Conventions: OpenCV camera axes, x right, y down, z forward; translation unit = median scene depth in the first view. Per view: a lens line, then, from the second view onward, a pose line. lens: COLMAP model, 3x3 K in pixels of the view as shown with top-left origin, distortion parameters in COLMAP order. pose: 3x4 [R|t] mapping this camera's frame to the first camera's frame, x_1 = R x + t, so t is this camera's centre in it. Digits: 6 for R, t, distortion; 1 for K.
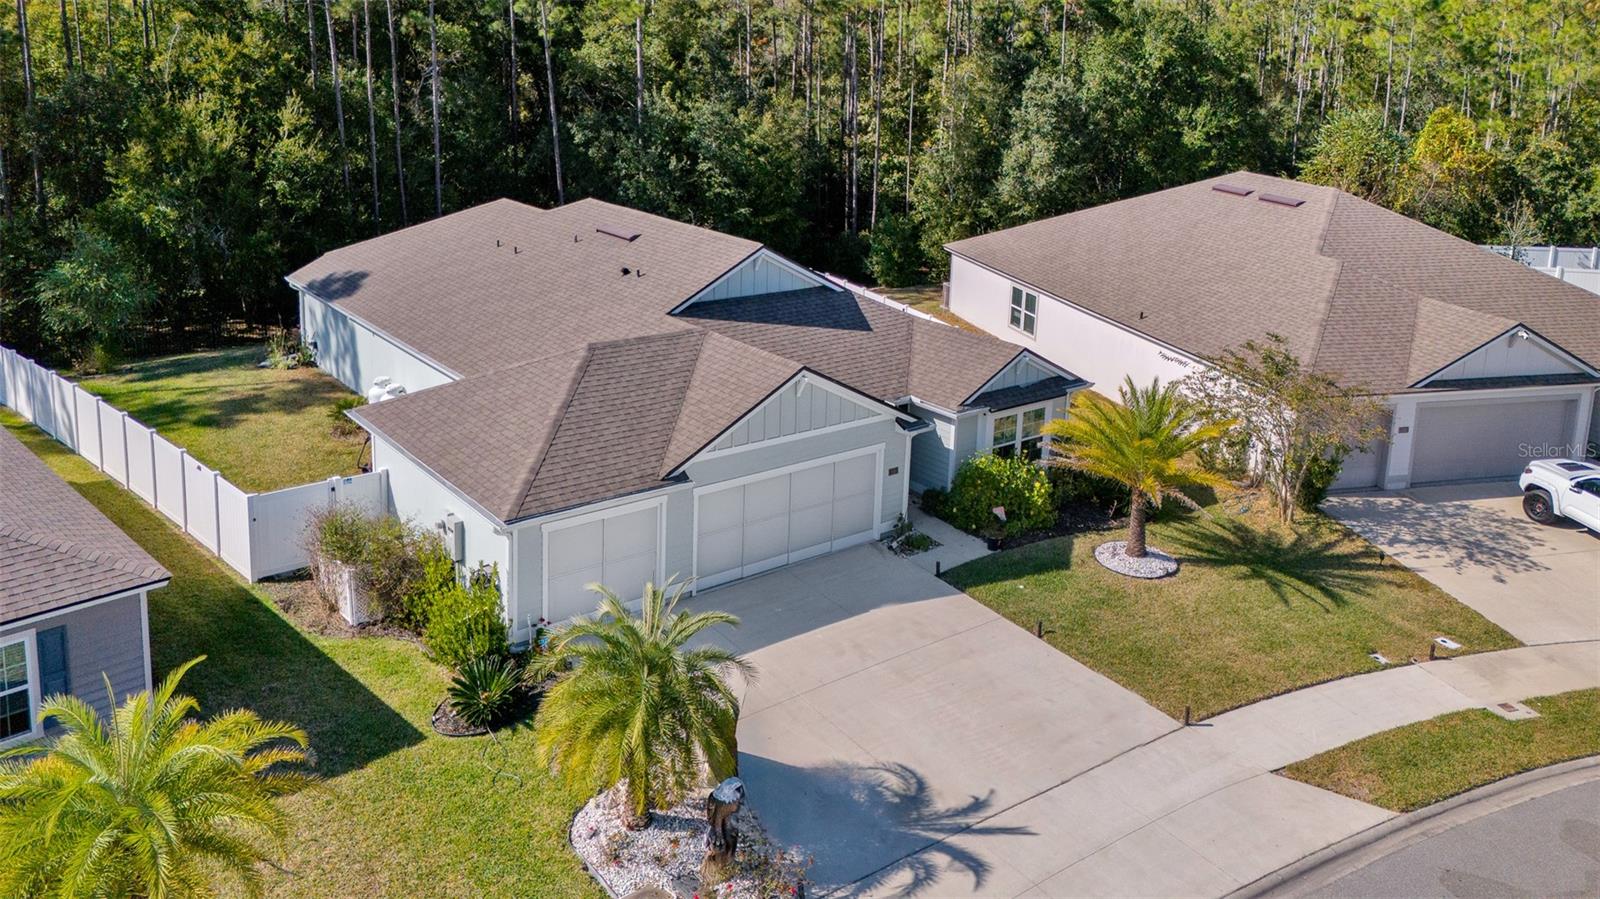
lens RADIAL K [[1277.7, 0, 774.0], [0, 1277.7, 451.9], [0, 0, 1]] dist [0.032747, -0.003258]
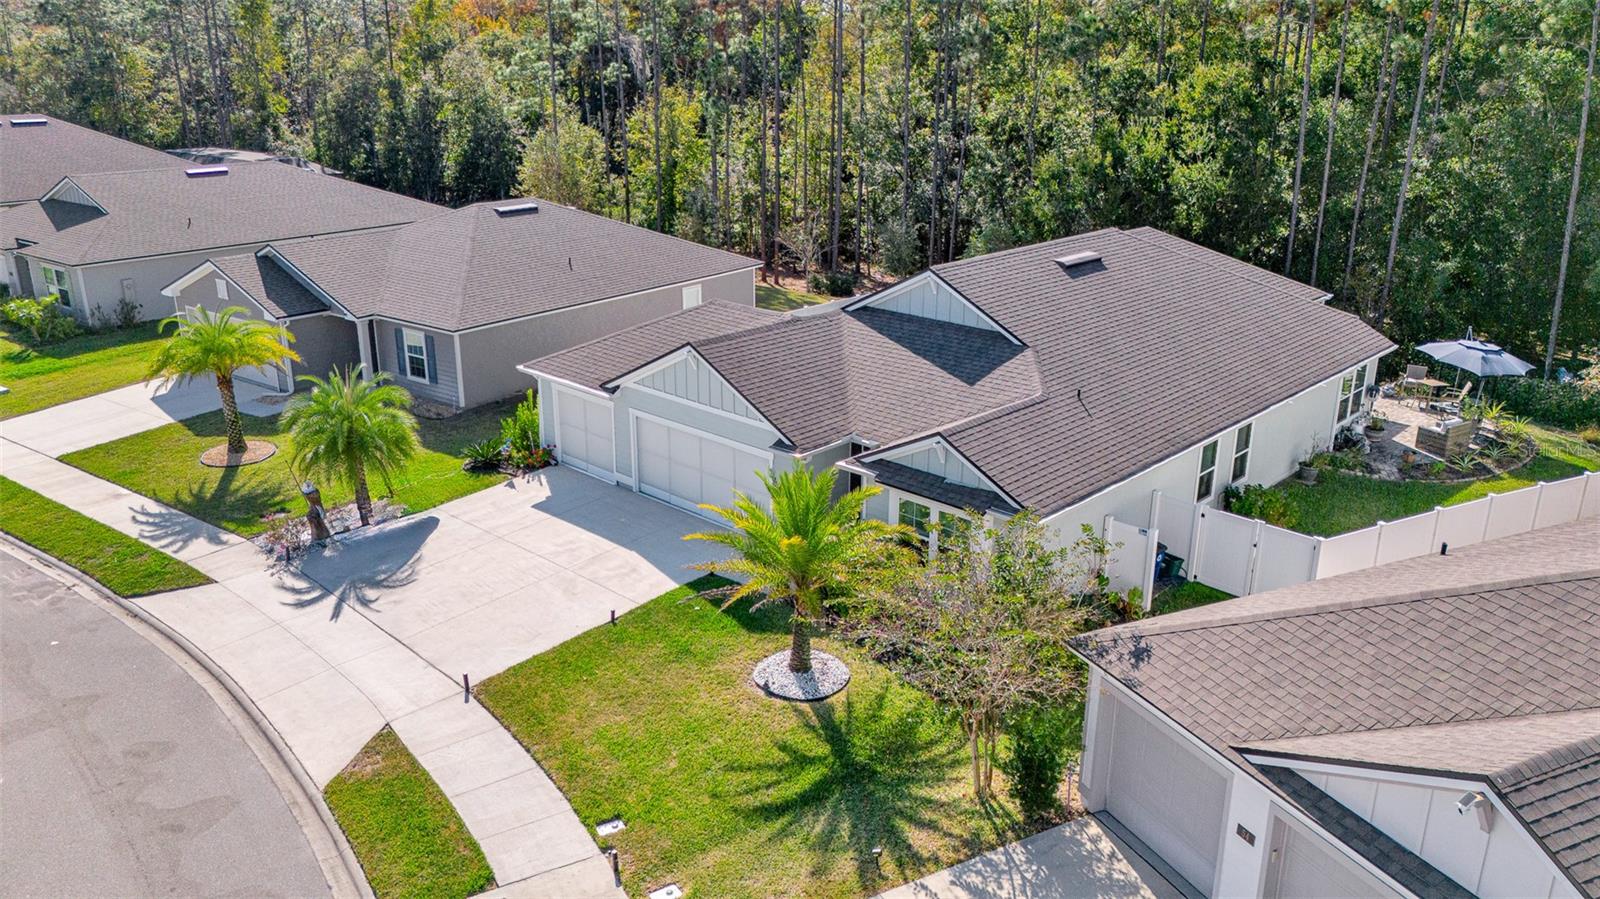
lens RADIAL K [[1277.7, 0, 774.0], [0, 1277.7, 451.9], [0, 0, 1]] dist [0.032747, -0.003258]
pose [[0.092713, 0.298637, -0.949853, 1.069324], [-0.294913, 0.919393, 0.260275, -0.276629], [0.951016, 0.255993, 0.173311, 0.801061]]
